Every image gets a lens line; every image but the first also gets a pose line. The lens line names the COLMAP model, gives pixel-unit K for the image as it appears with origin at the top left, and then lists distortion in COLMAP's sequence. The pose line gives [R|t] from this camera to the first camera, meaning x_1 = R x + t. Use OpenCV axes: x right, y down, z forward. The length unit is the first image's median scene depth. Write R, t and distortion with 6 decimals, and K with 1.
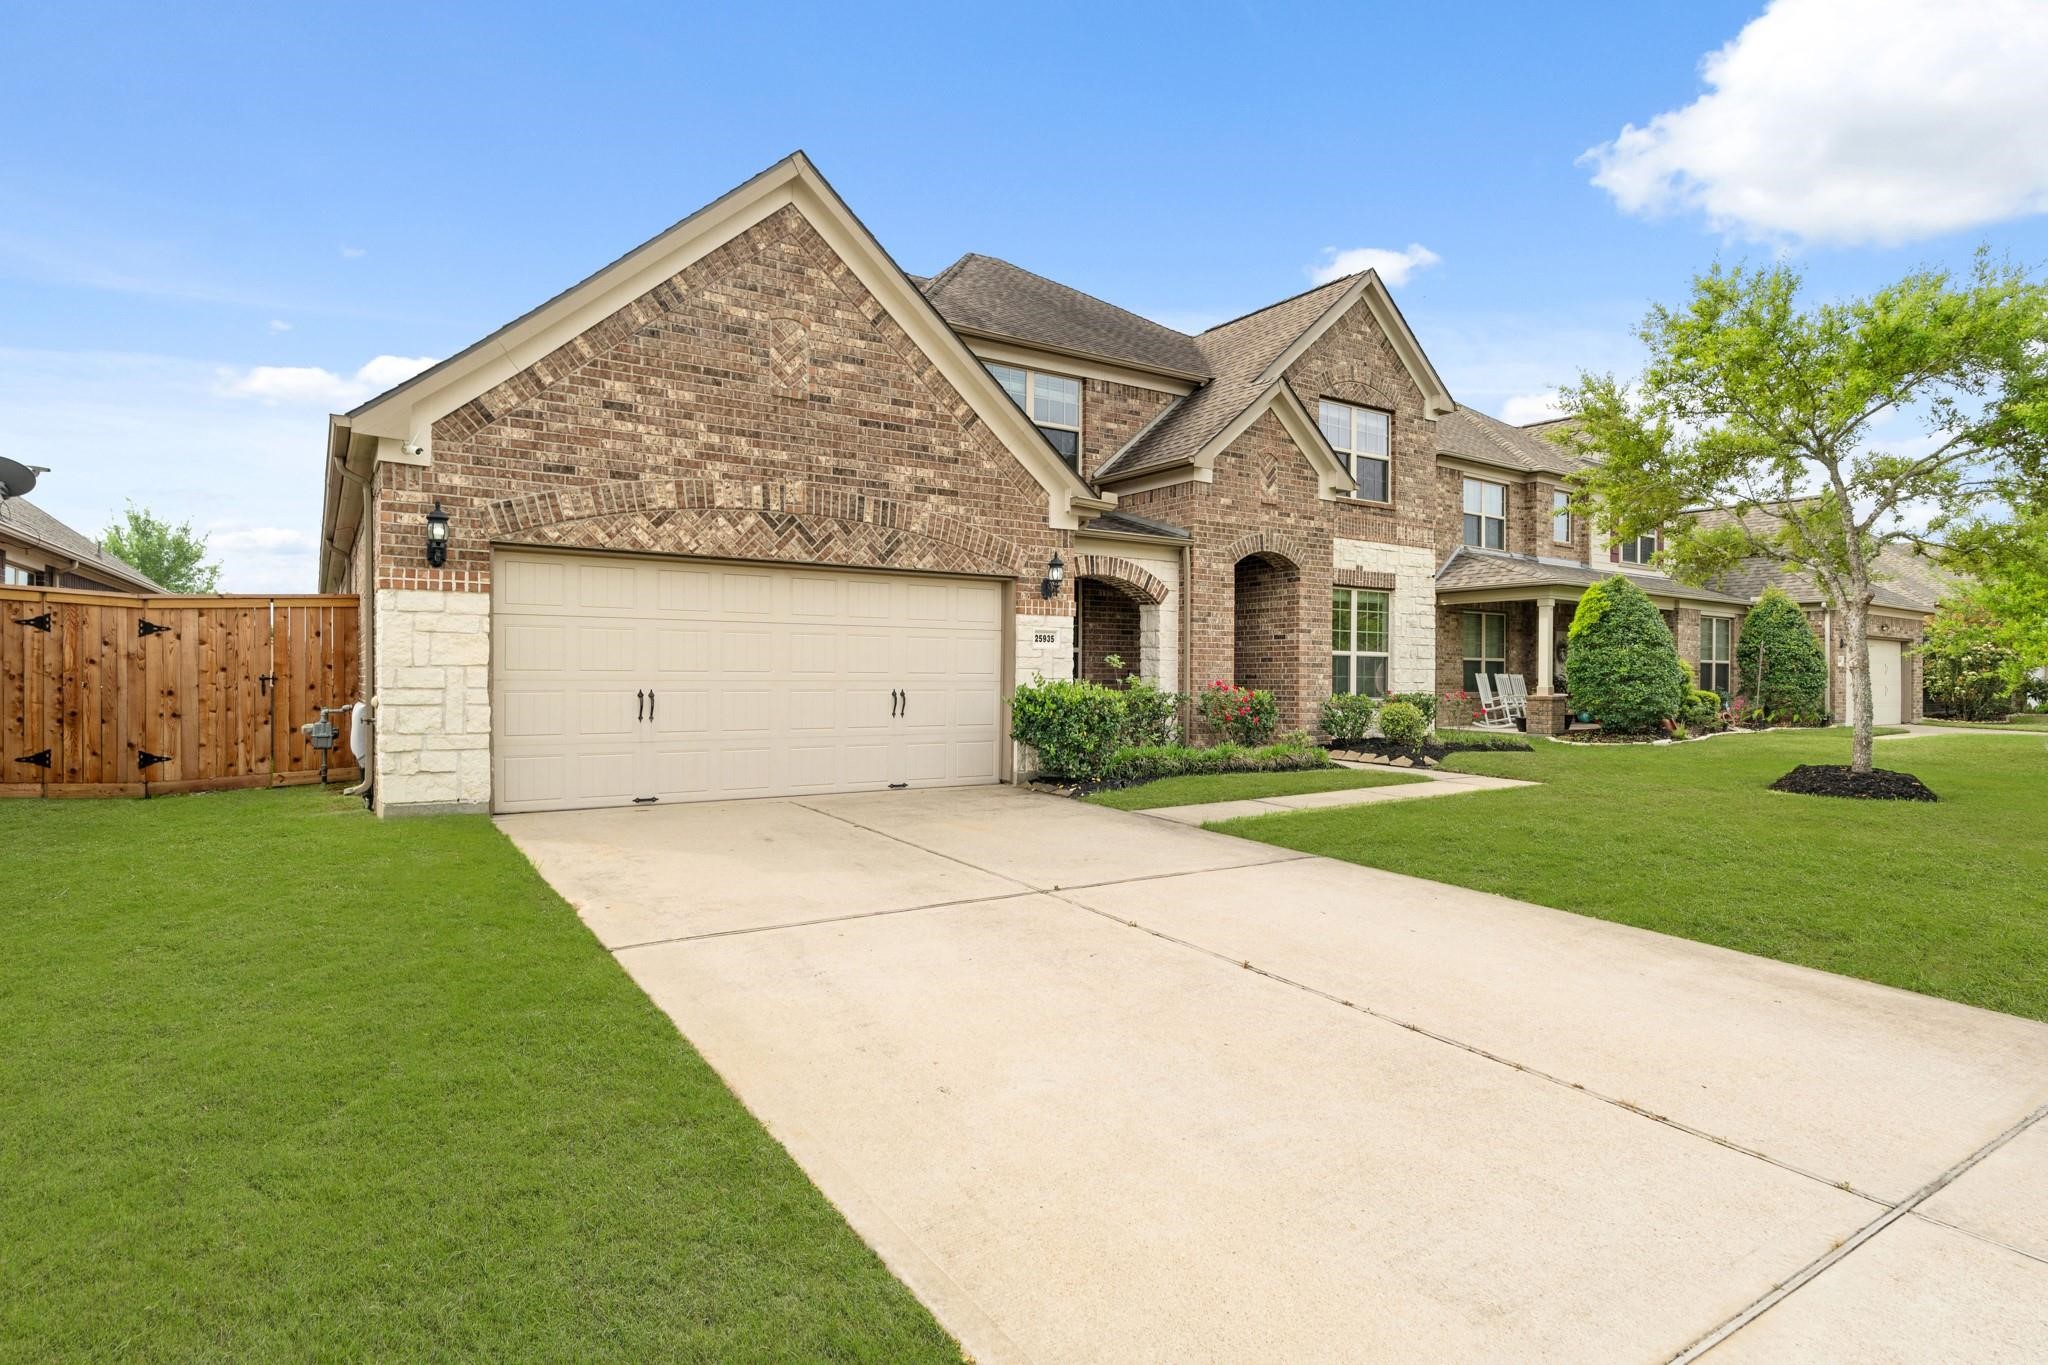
lens RADIAL K [[1062.9, 0, 1017.7], [0, 1062.9, 685.1], [0, 0, 1]] dist [-0.011774, -0.000118]
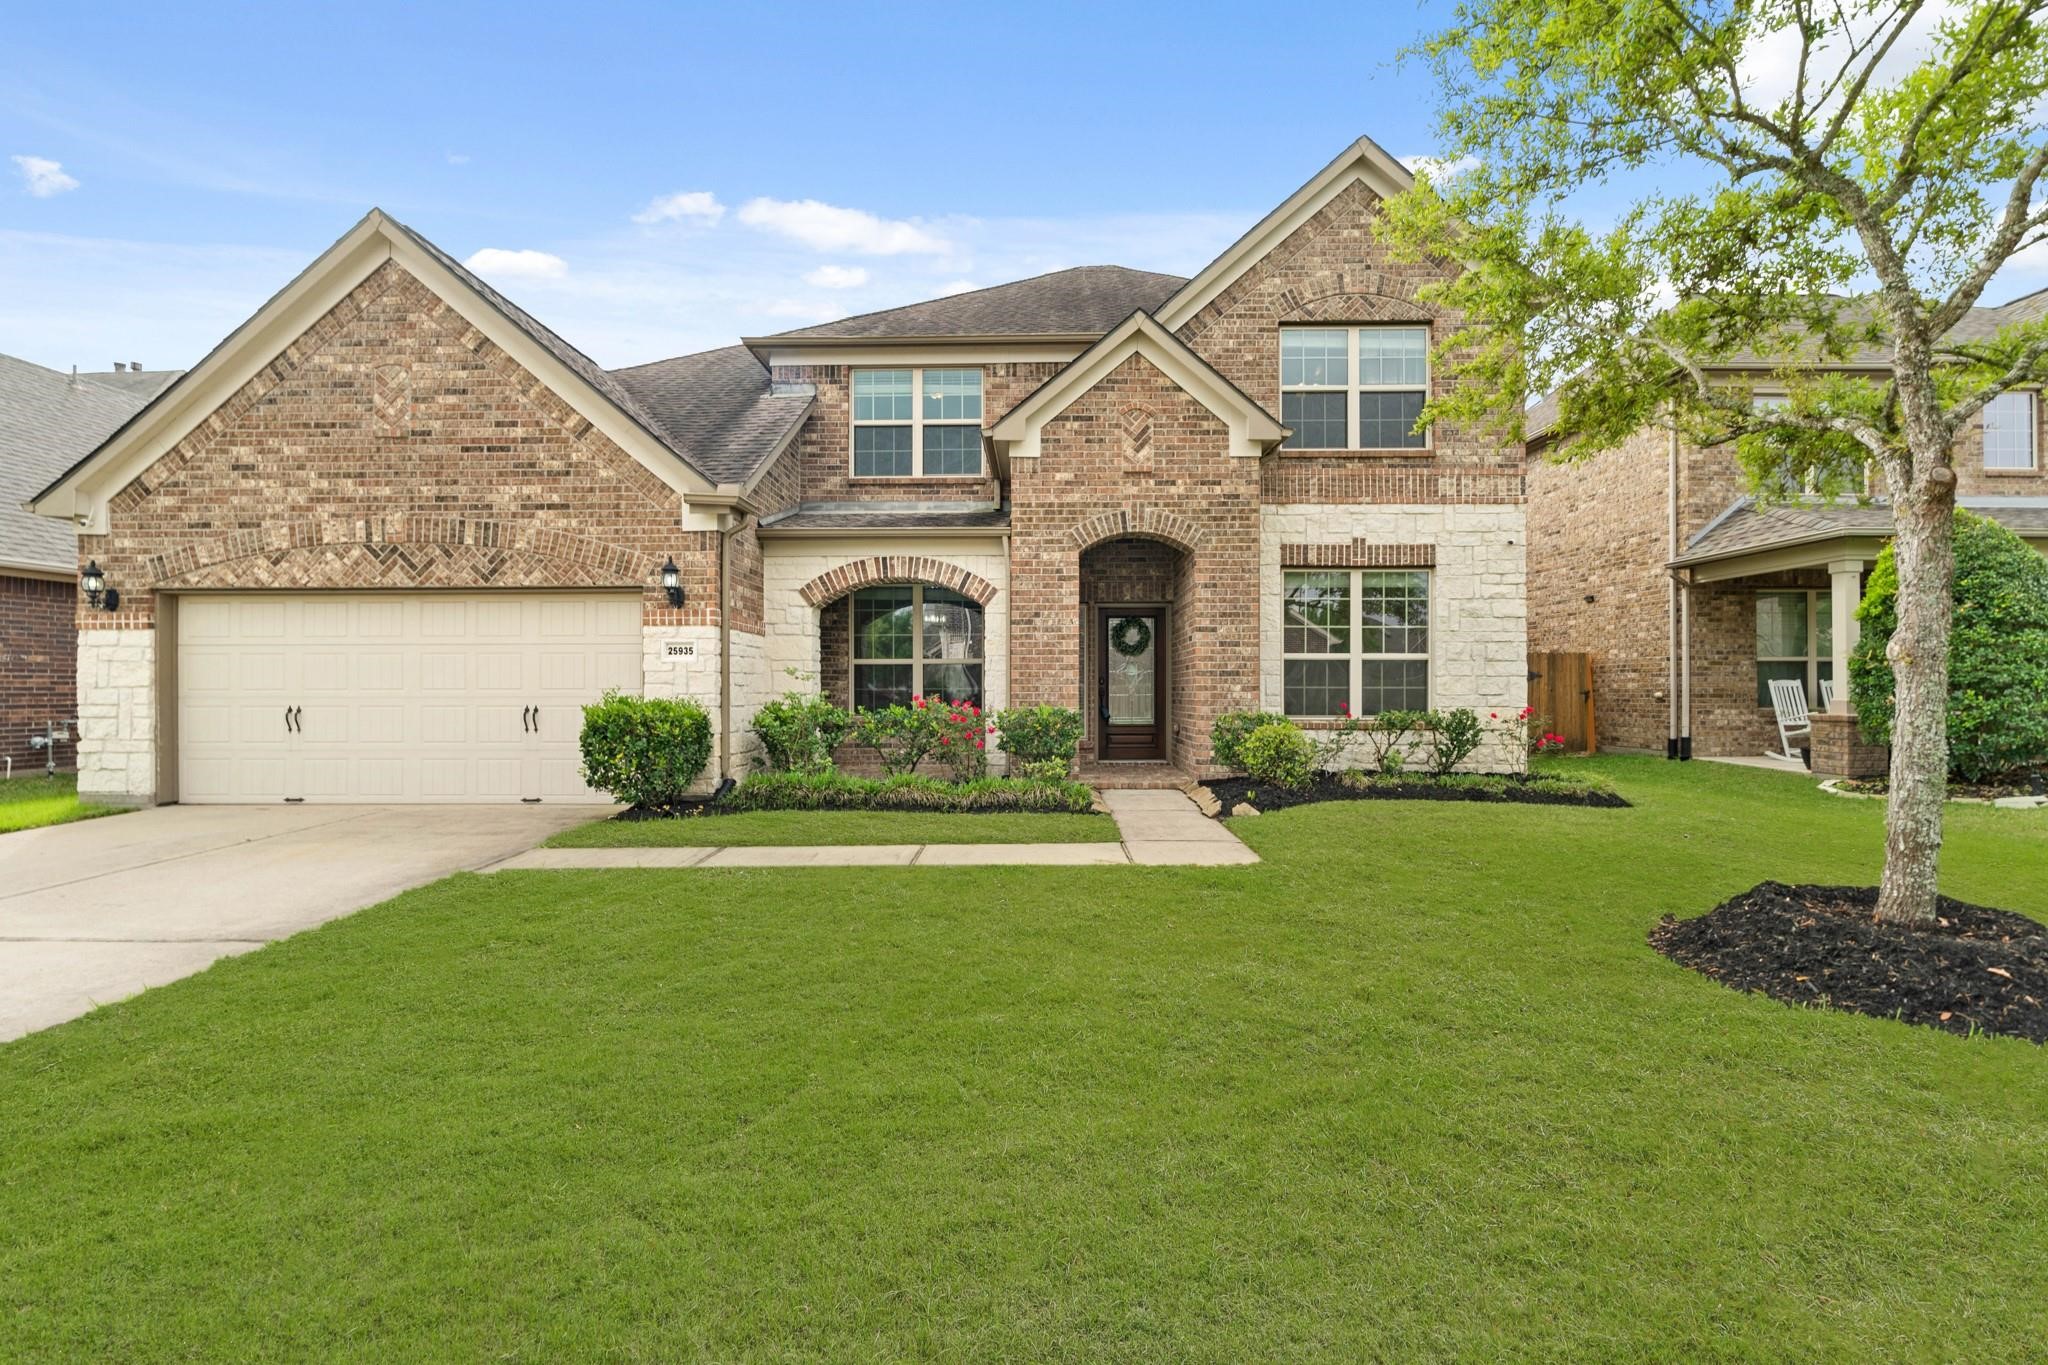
lens RADIAL K [[904.7, 0, 1026.0], [0, 904.7, 690.1], [0, 0, 1]] dist [-0.005253, -0.000392]
pose [[0.829044, -0.008438, -0.559119, 0.781892], [0.002789, 0.999936, -0.010954, 0.000273], [0.559176, 0.007522, 0.829015, 0.560334]]
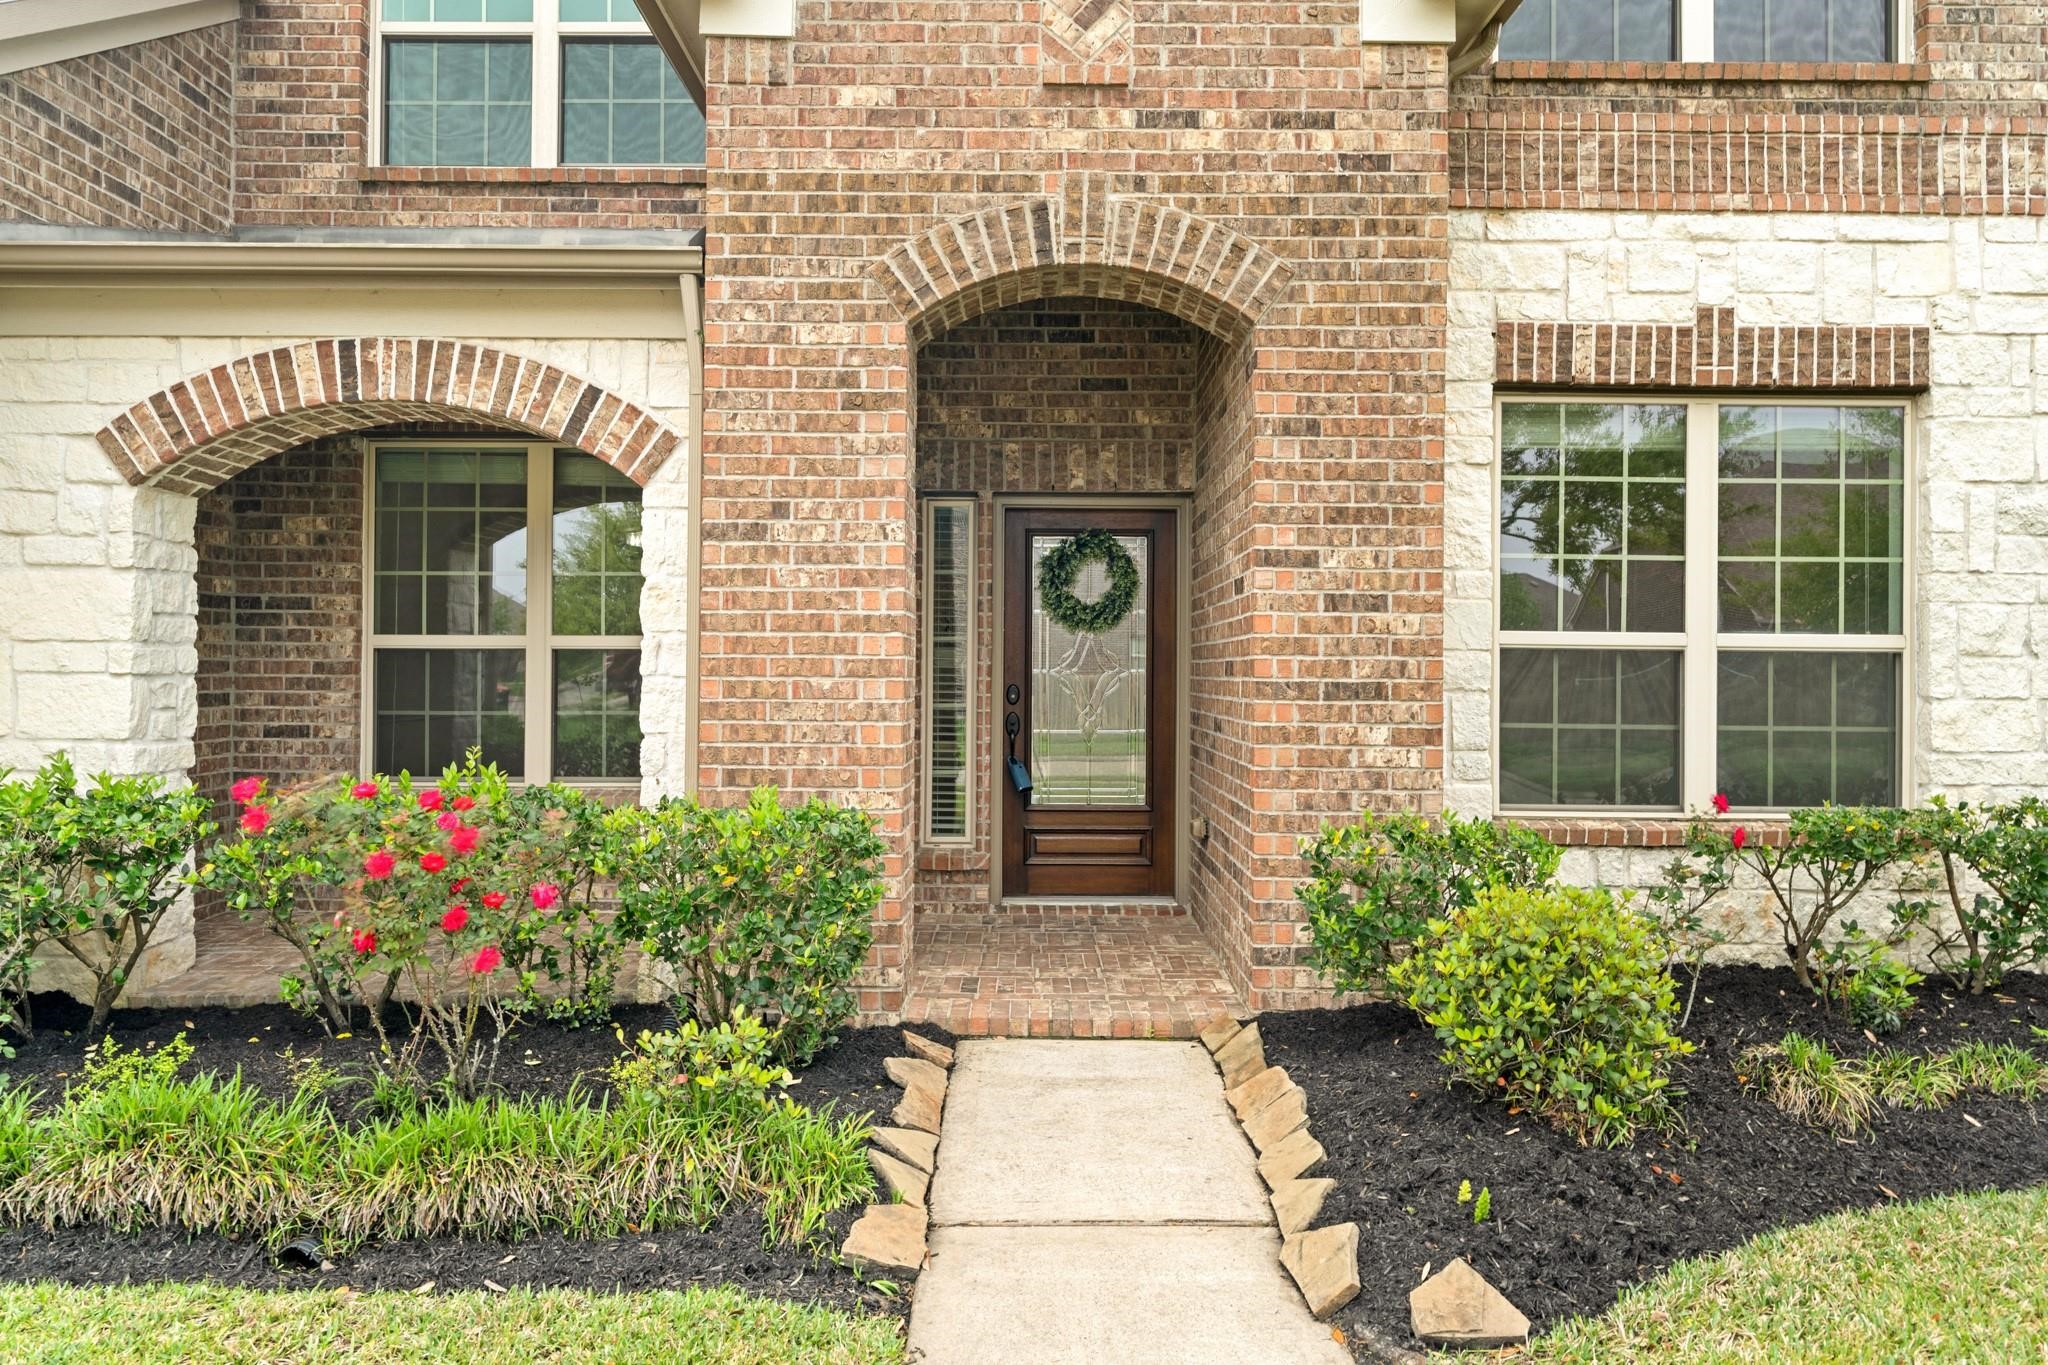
lens RADIAL K [[1320.6, 0, 1020.5], [0, 1320.6, 667.5], [0, 0, 1]] dist [-0.001812, -0.002033]
pose [[0.837773, -0.003108, -0.546010, 0.577804], [-0.004594, 0.999908, -0.012741, -0.029605], [0.546000, 0.013183, 0.837682, 1.025938]]
